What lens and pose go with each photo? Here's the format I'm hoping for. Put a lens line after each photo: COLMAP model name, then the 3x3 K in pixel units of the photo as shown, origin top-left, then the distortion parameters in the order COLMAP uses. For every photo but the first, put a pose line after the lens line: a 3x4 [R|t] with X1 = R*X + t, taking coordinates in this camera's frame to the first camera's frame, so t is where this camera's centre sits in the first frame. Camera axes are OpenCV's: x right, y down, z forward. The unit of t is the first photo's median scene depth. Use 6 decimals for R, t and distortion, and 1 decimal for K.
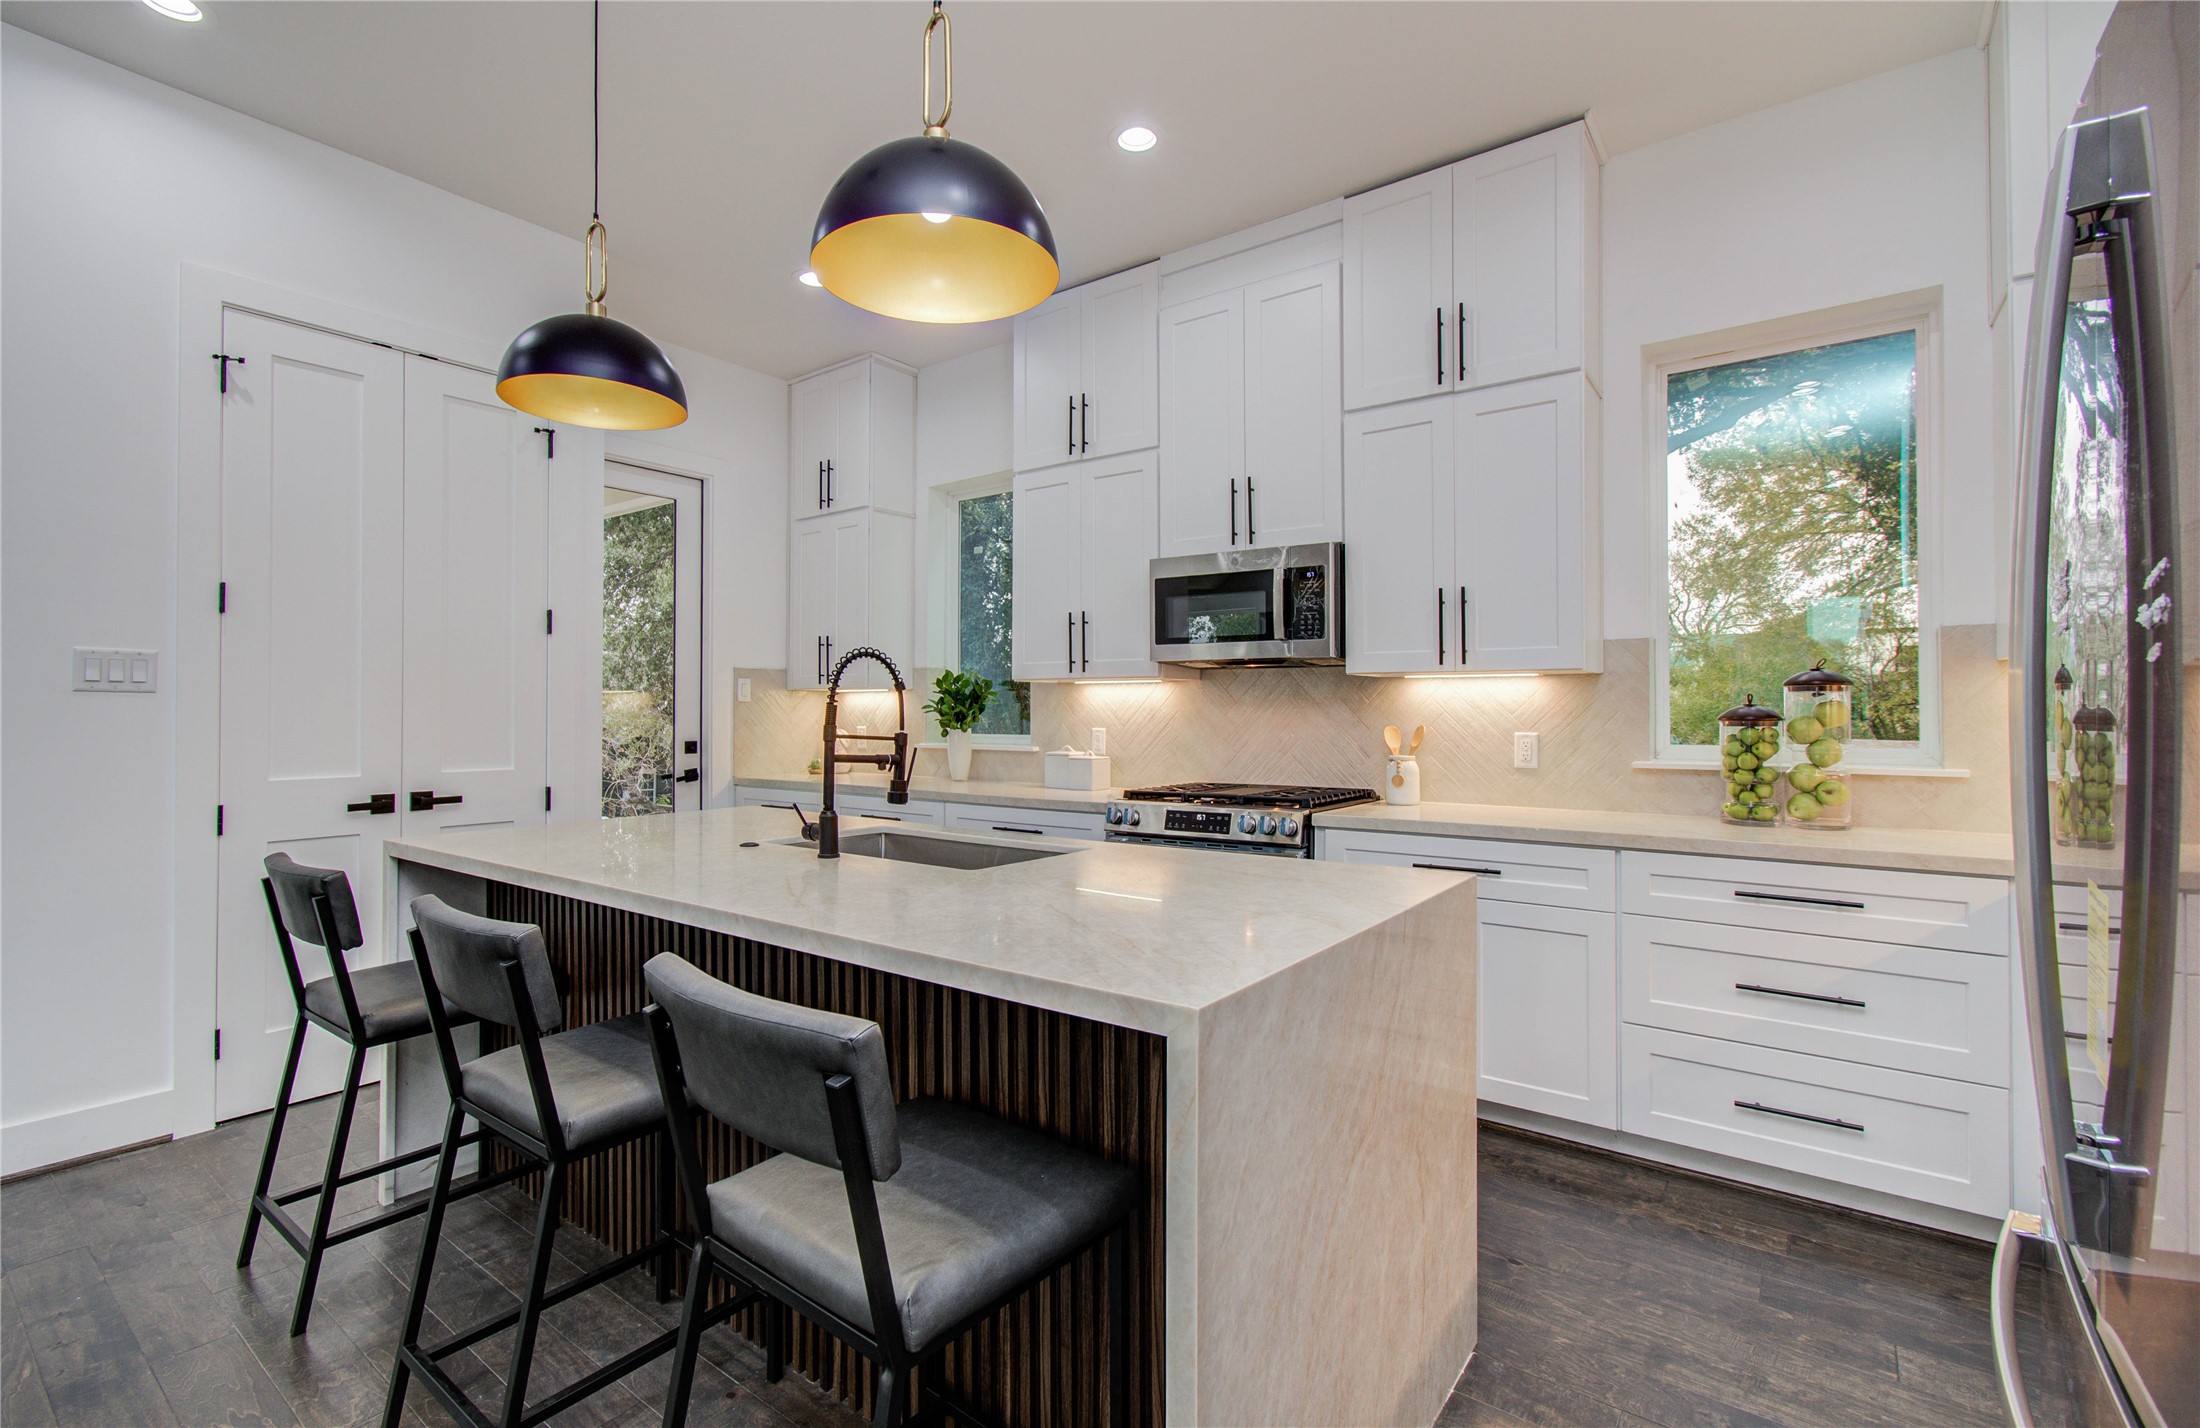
lens RADIAL K [[956.5, 0, 1095.5], [0, 956.5, 712.0], [0, 0, 1]] dist [-0.026040, 0.000687]
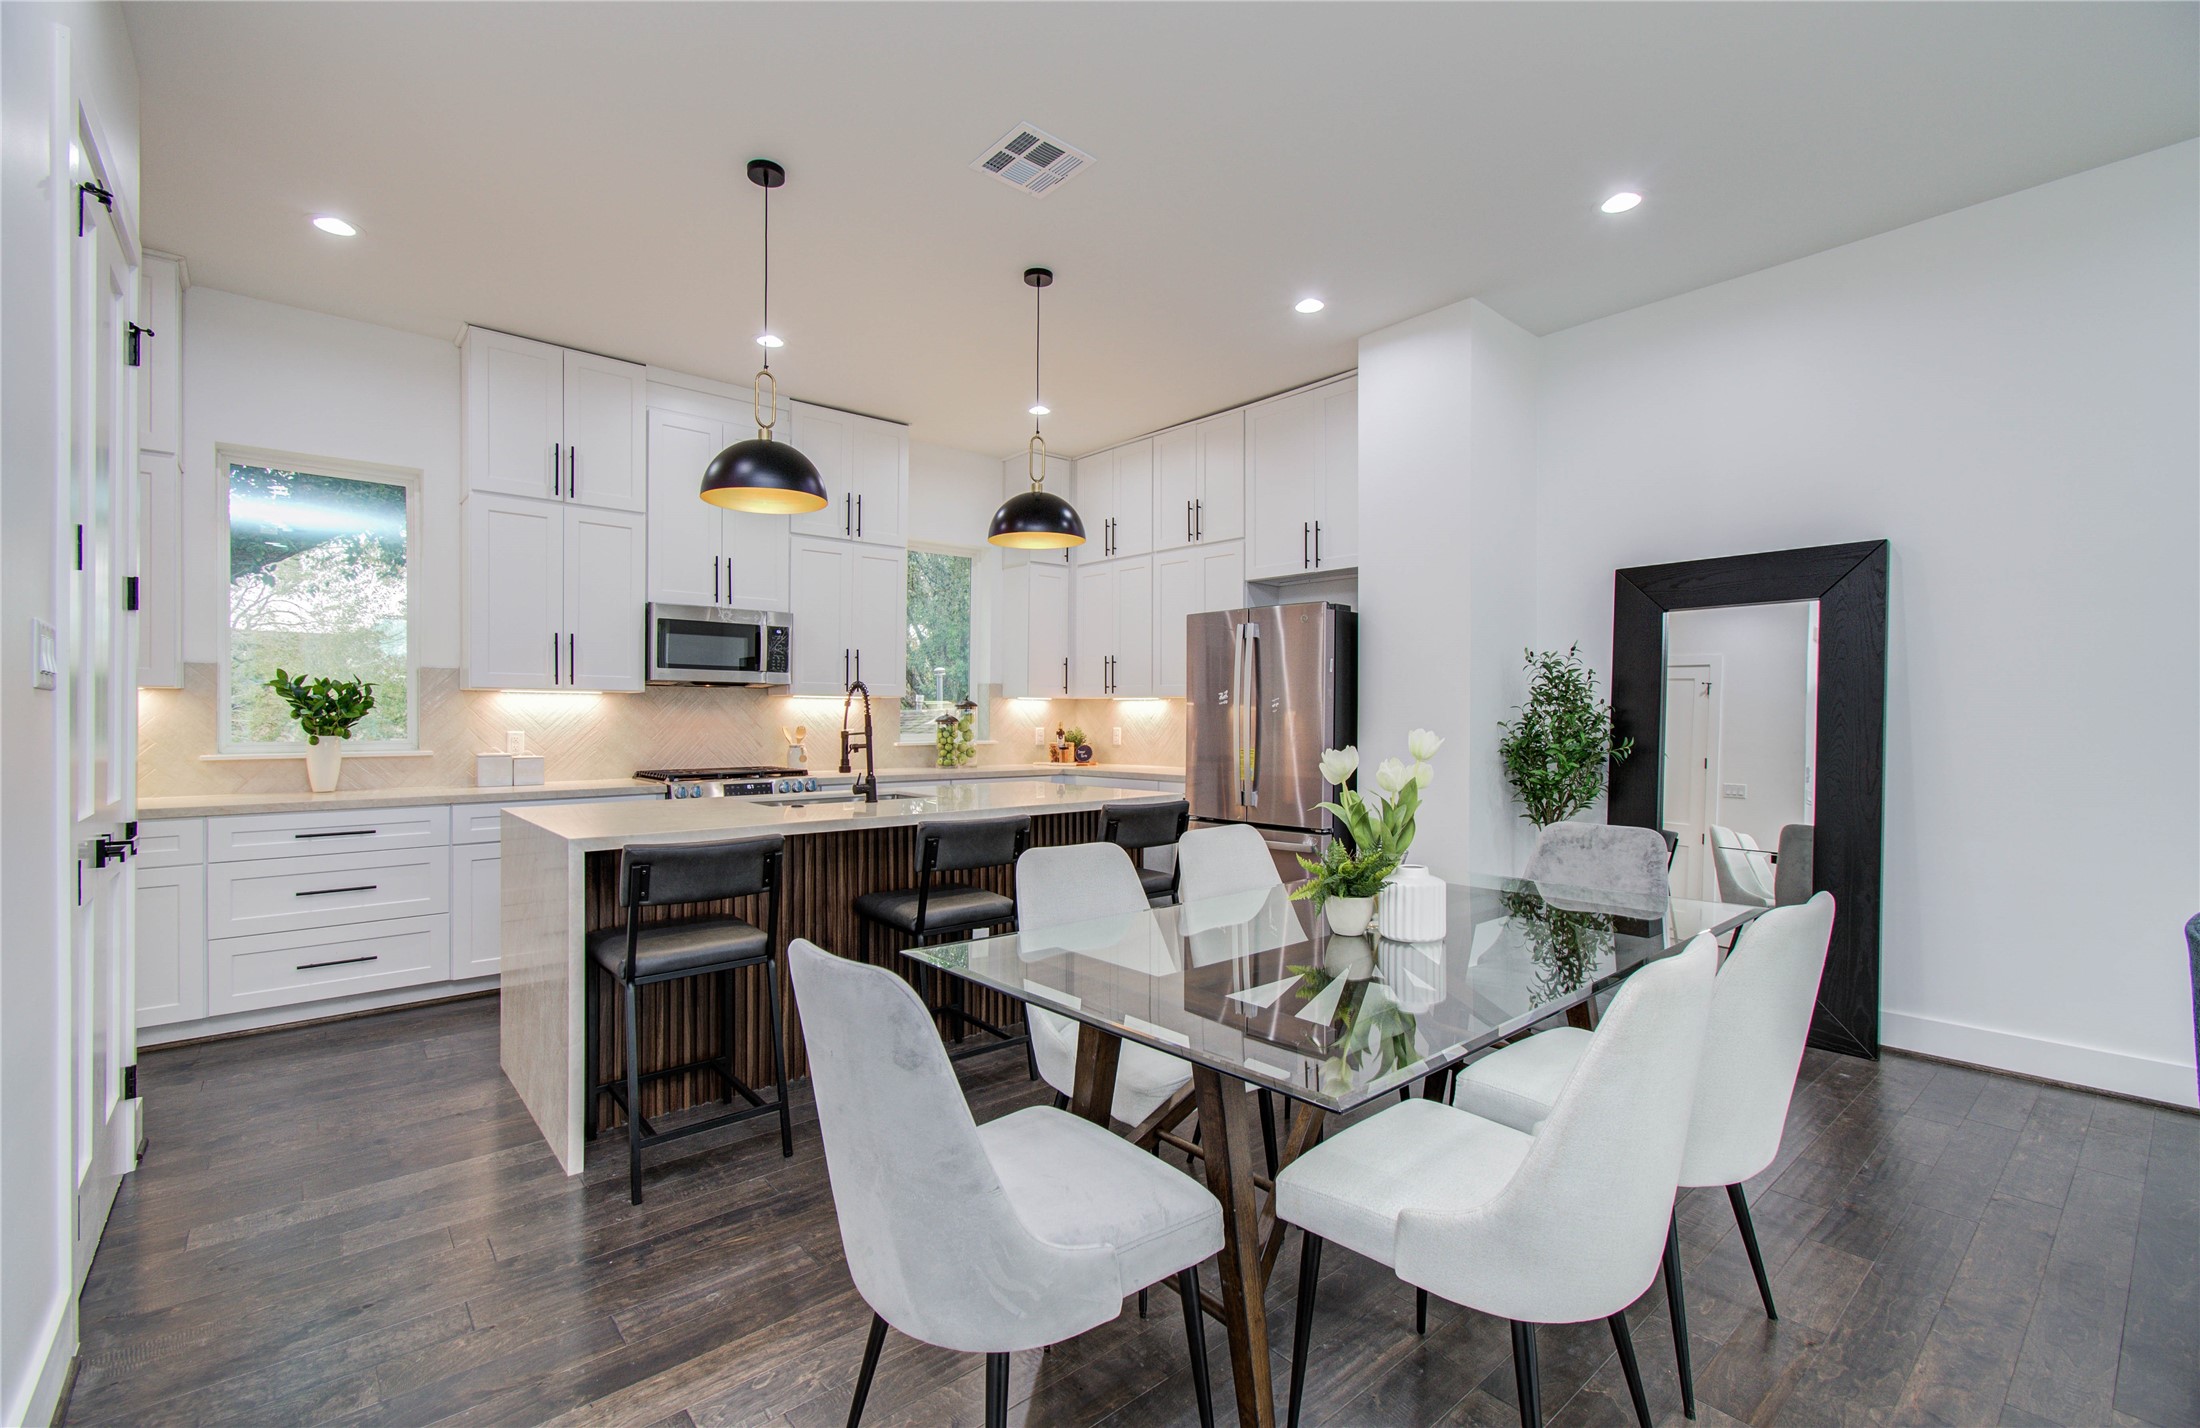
lens RADIAL K [[956.5, 0, 1095.5], [0, 956.5, 712.0], [0, 0, 1]] dist [-0.026040, 0.000687]
pose [[0.229435, 0.006737, 0.973301, -1.211219], [-0.002359, 0.999977, -0.006365, -0.000818], [-0.973321, -0.000836, 0.229445, 0.116434]]
